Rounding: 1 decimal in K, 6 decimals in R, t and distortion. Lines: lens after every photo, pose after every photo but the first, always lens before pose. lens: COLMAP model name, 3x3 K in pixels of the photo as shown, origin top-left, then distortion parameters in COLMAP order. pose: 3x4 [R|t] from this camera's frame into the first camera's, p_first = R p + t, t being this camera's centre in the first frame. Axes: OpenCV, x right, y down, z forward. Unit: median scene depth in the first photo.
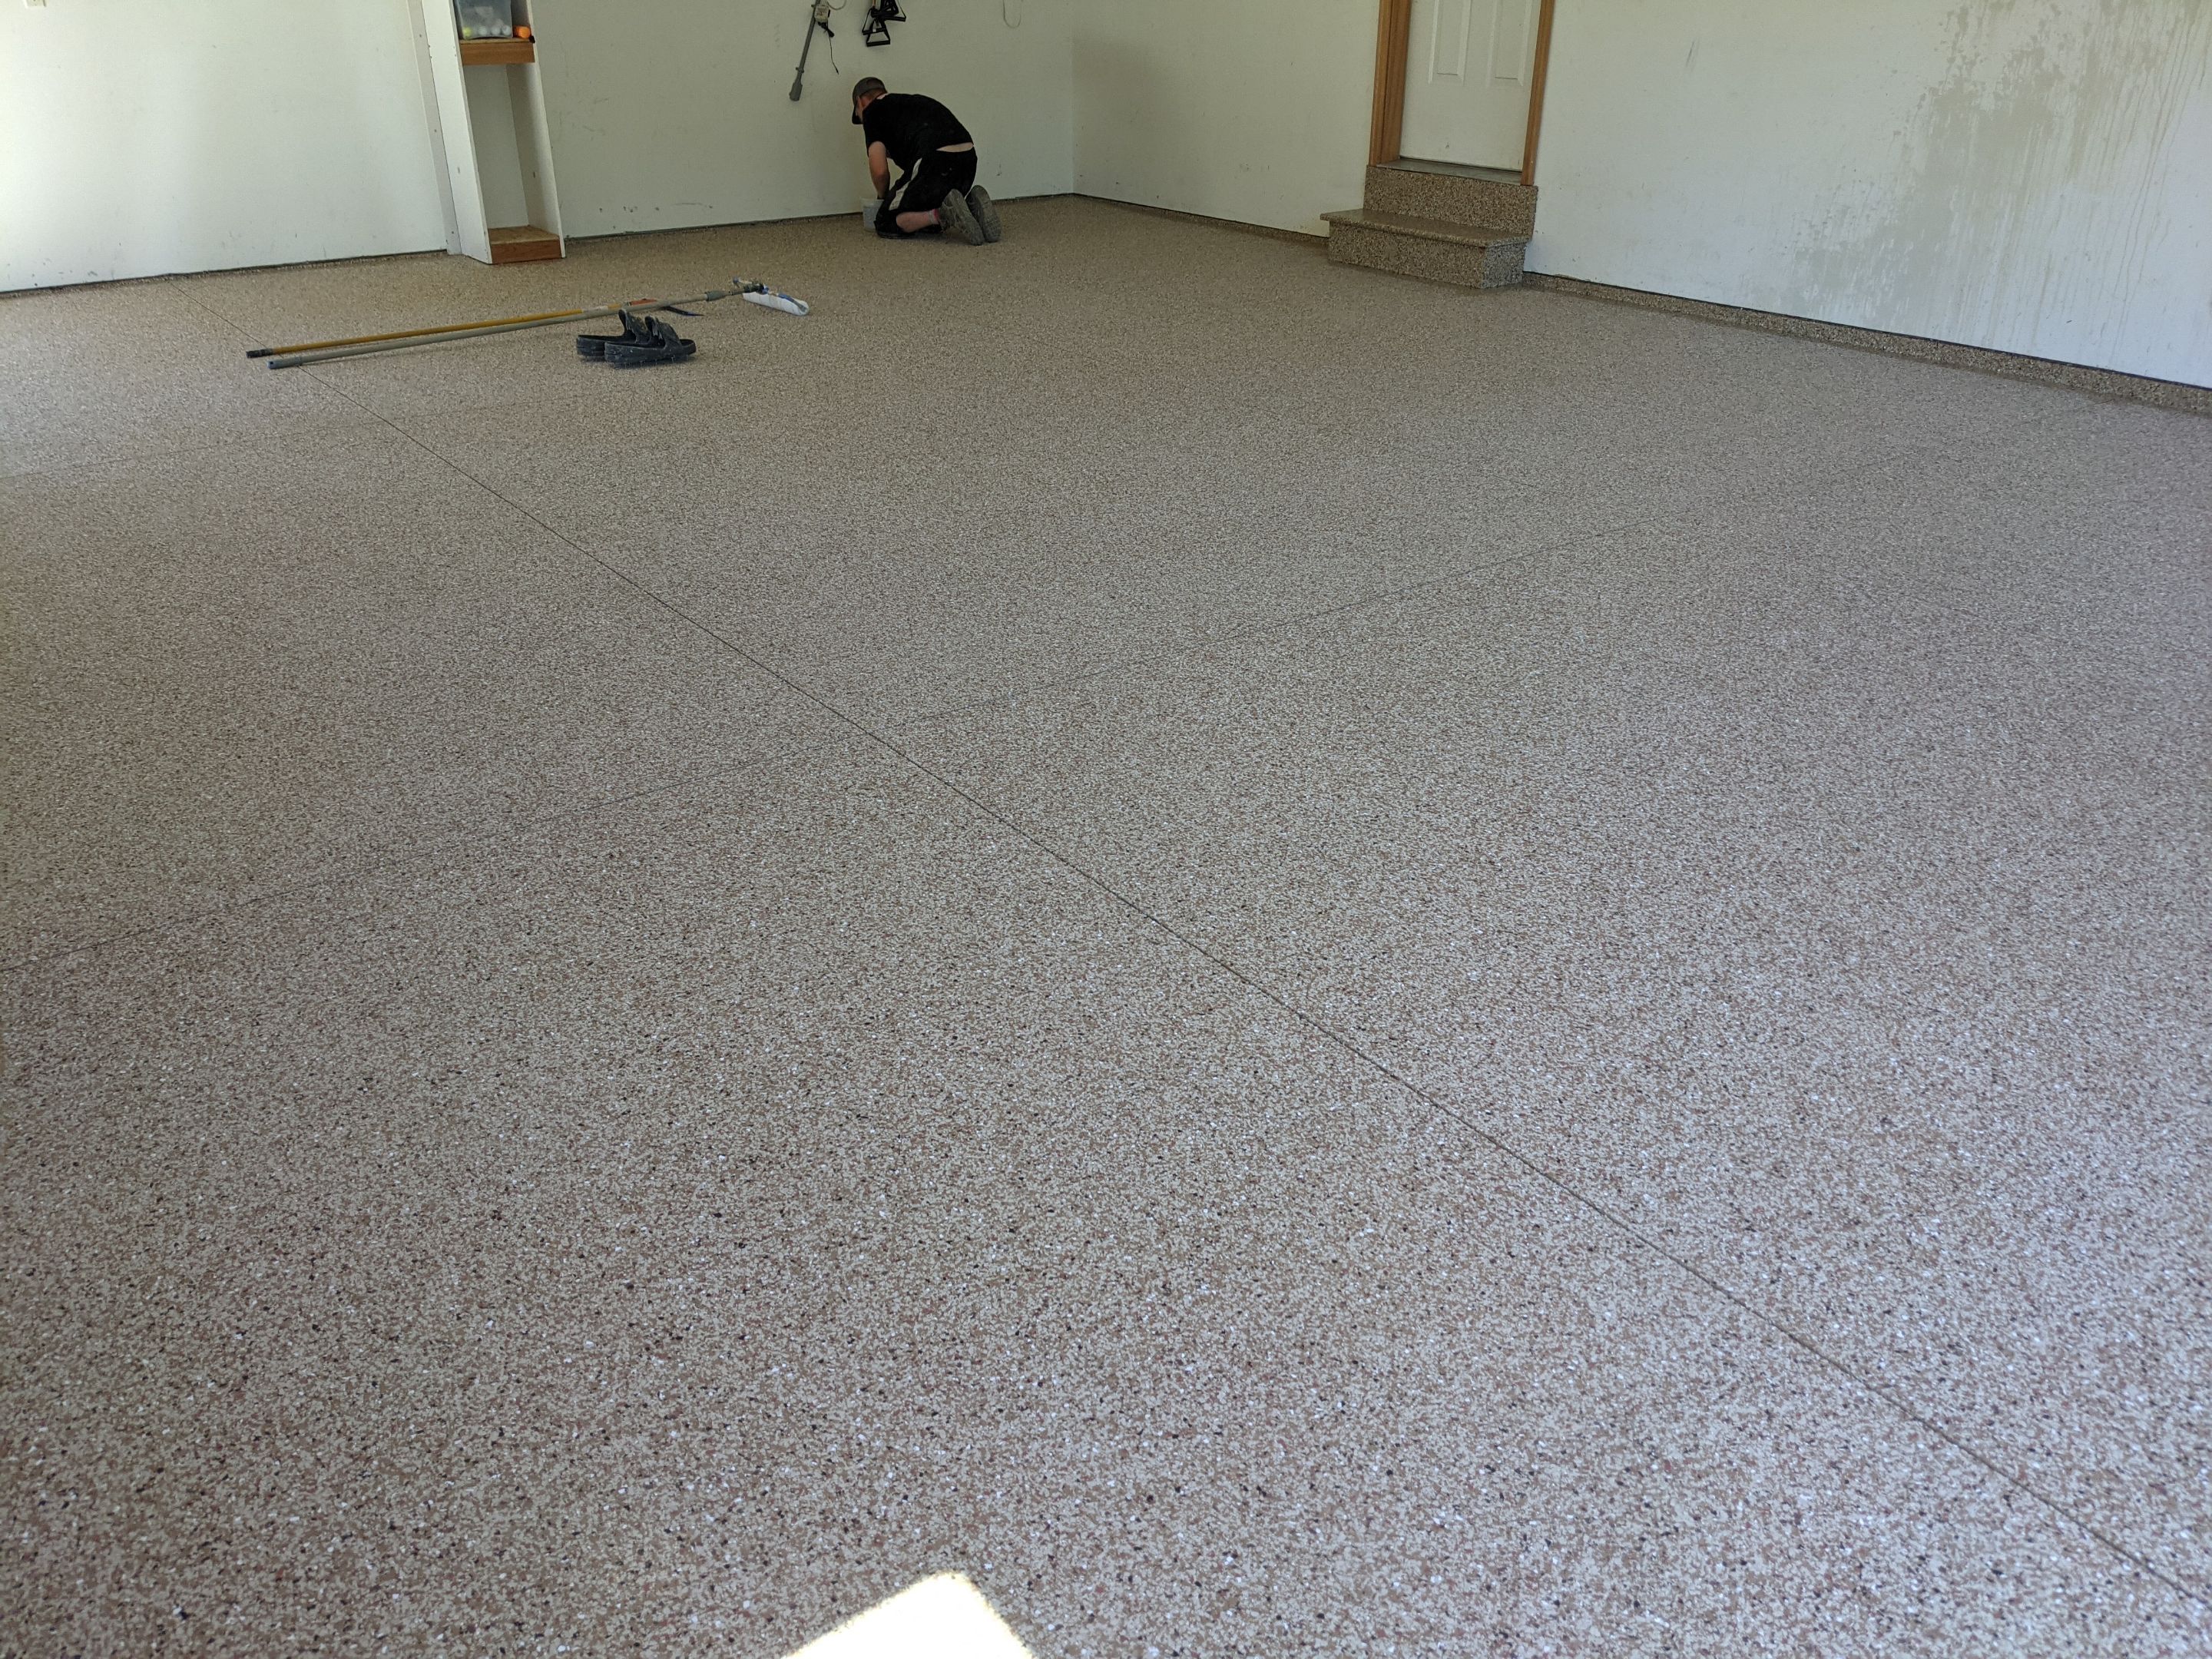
lens RADIAL K [[1765.6, 0, 1112.5], [0, 1765.6, 873.2], [0, 0, 1]] dist [0.035371, -0.063297]
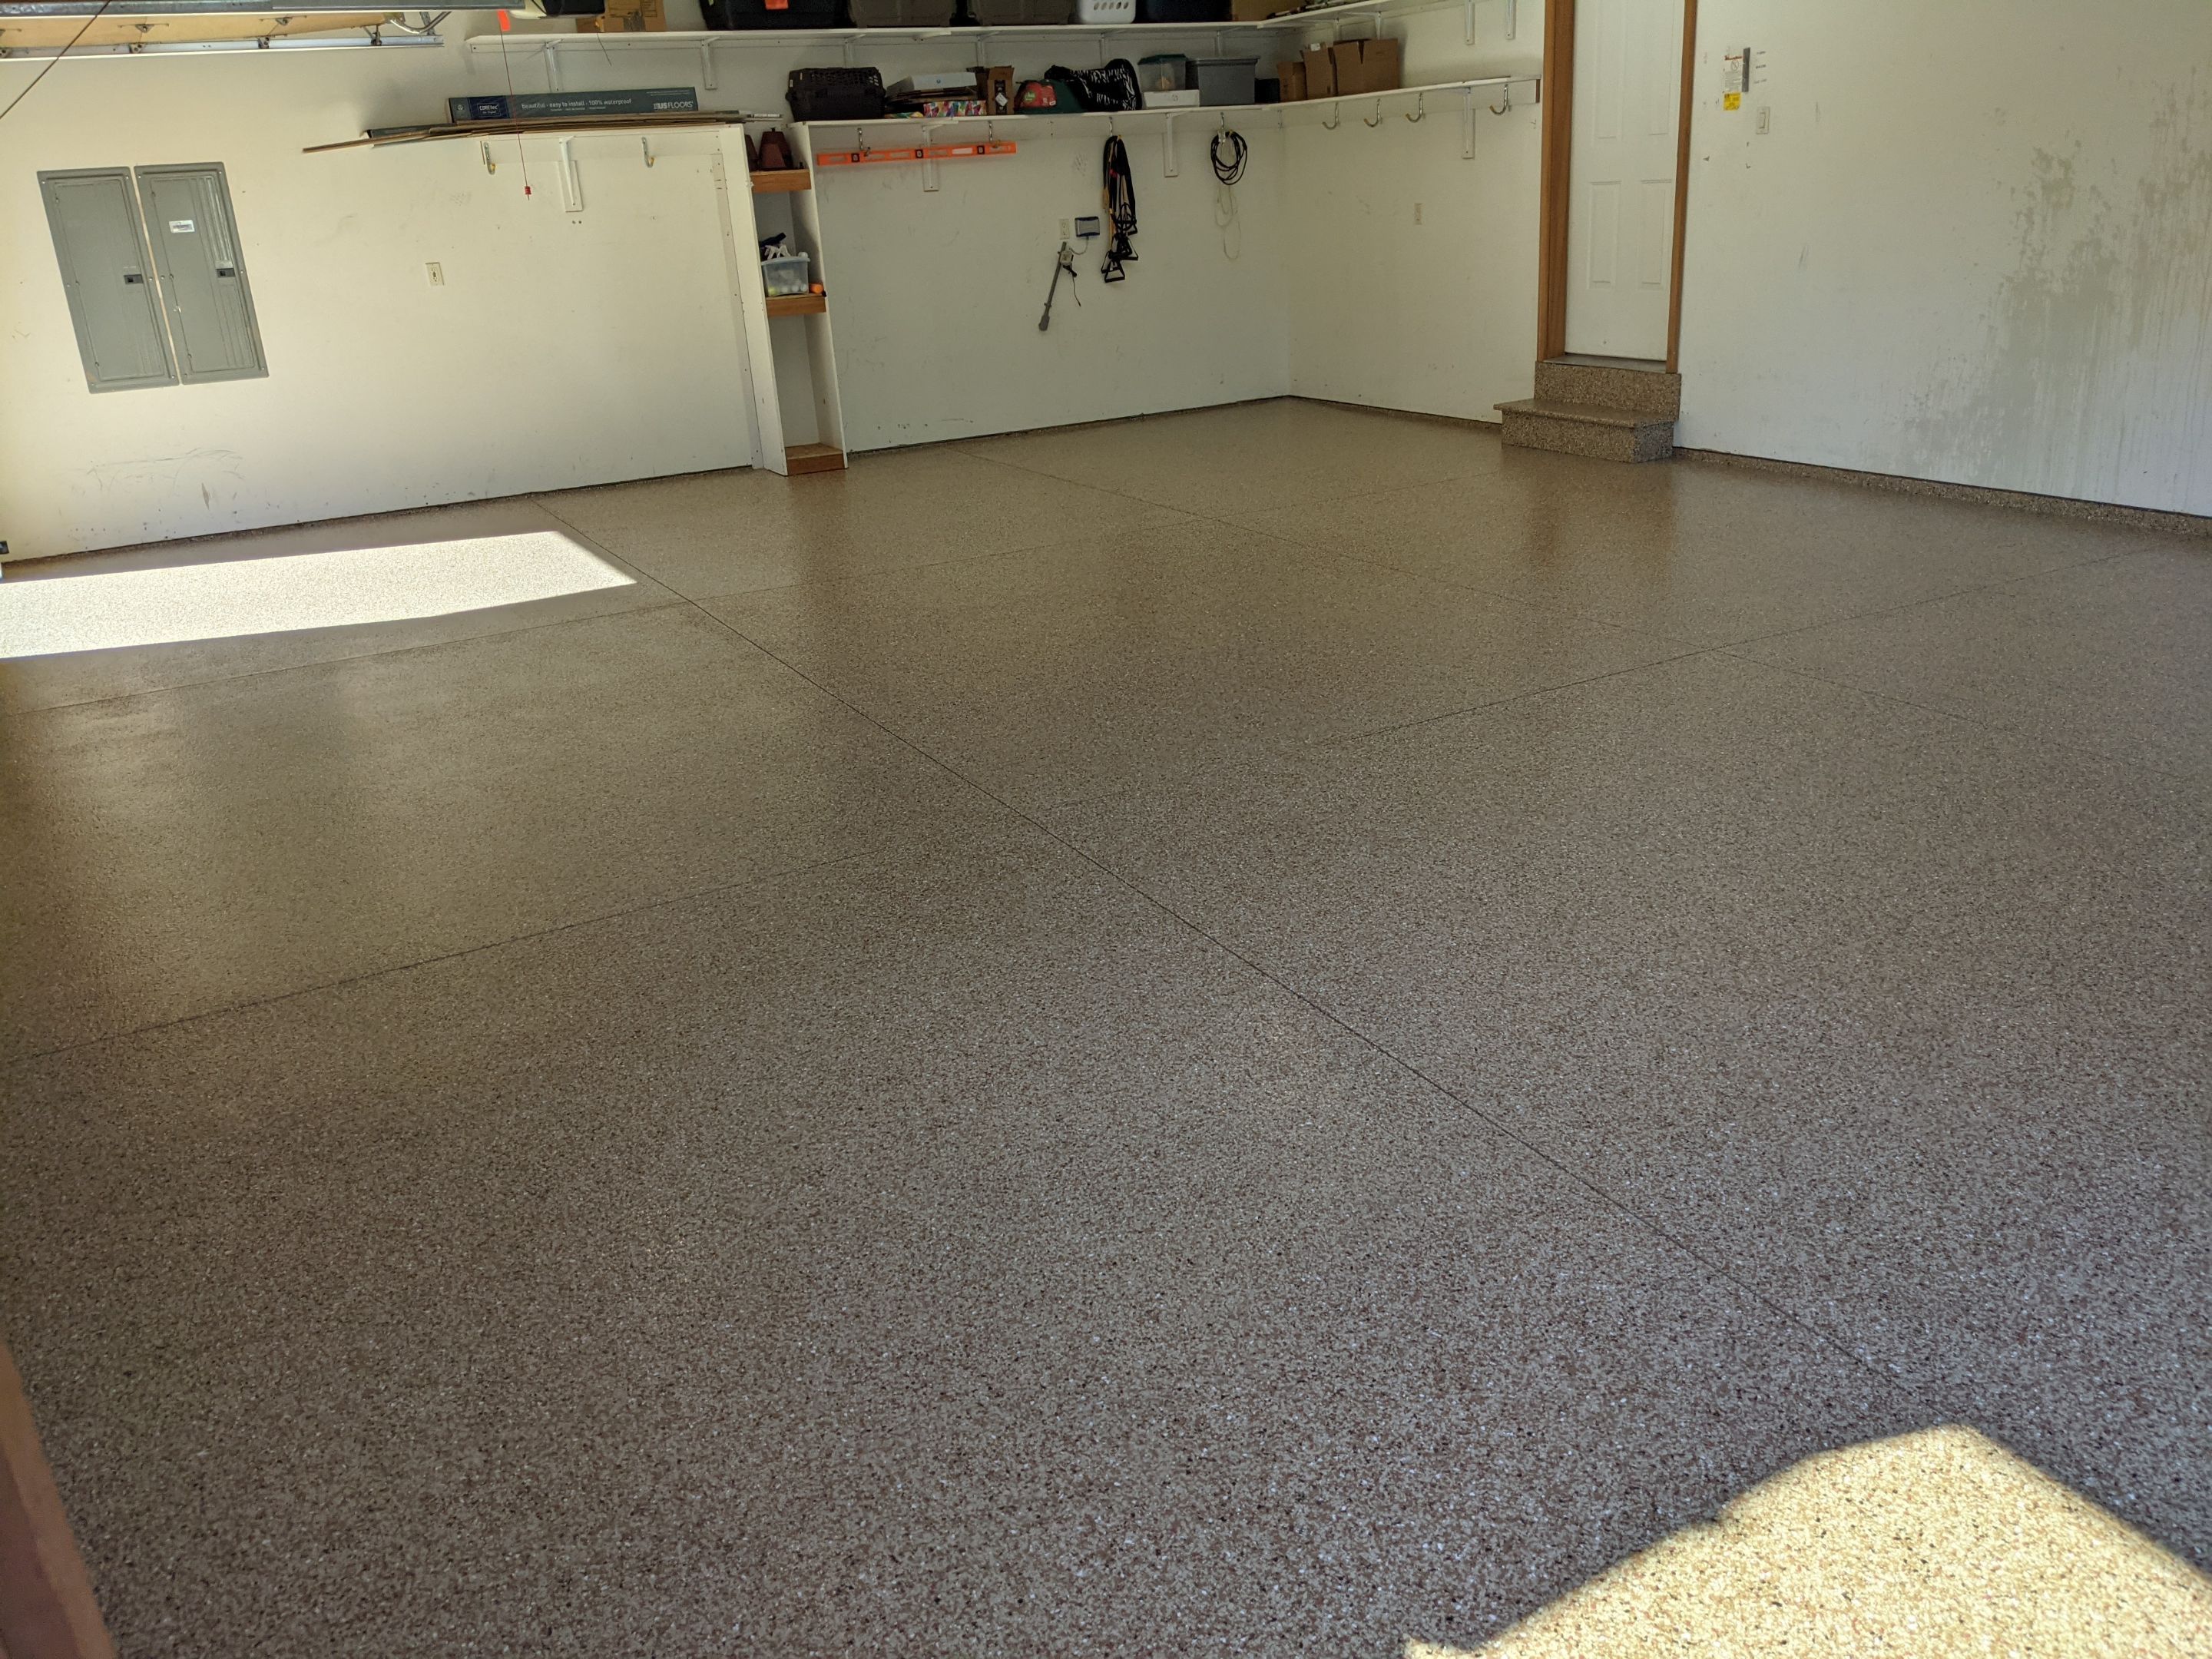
lens RADIAL K [[1760.9, 0, 1164.2], [0, 1760.9, 836.5], [0, 0, 1]] dist [0.032812, -0.068799]
pose [[0.991129, -0.010619, -0.132475, 0.156866], [-0.005048, 0.993075, -0.117369, 0.100601], [0.132804, 0.116997, 0.984213, -0.299265]]
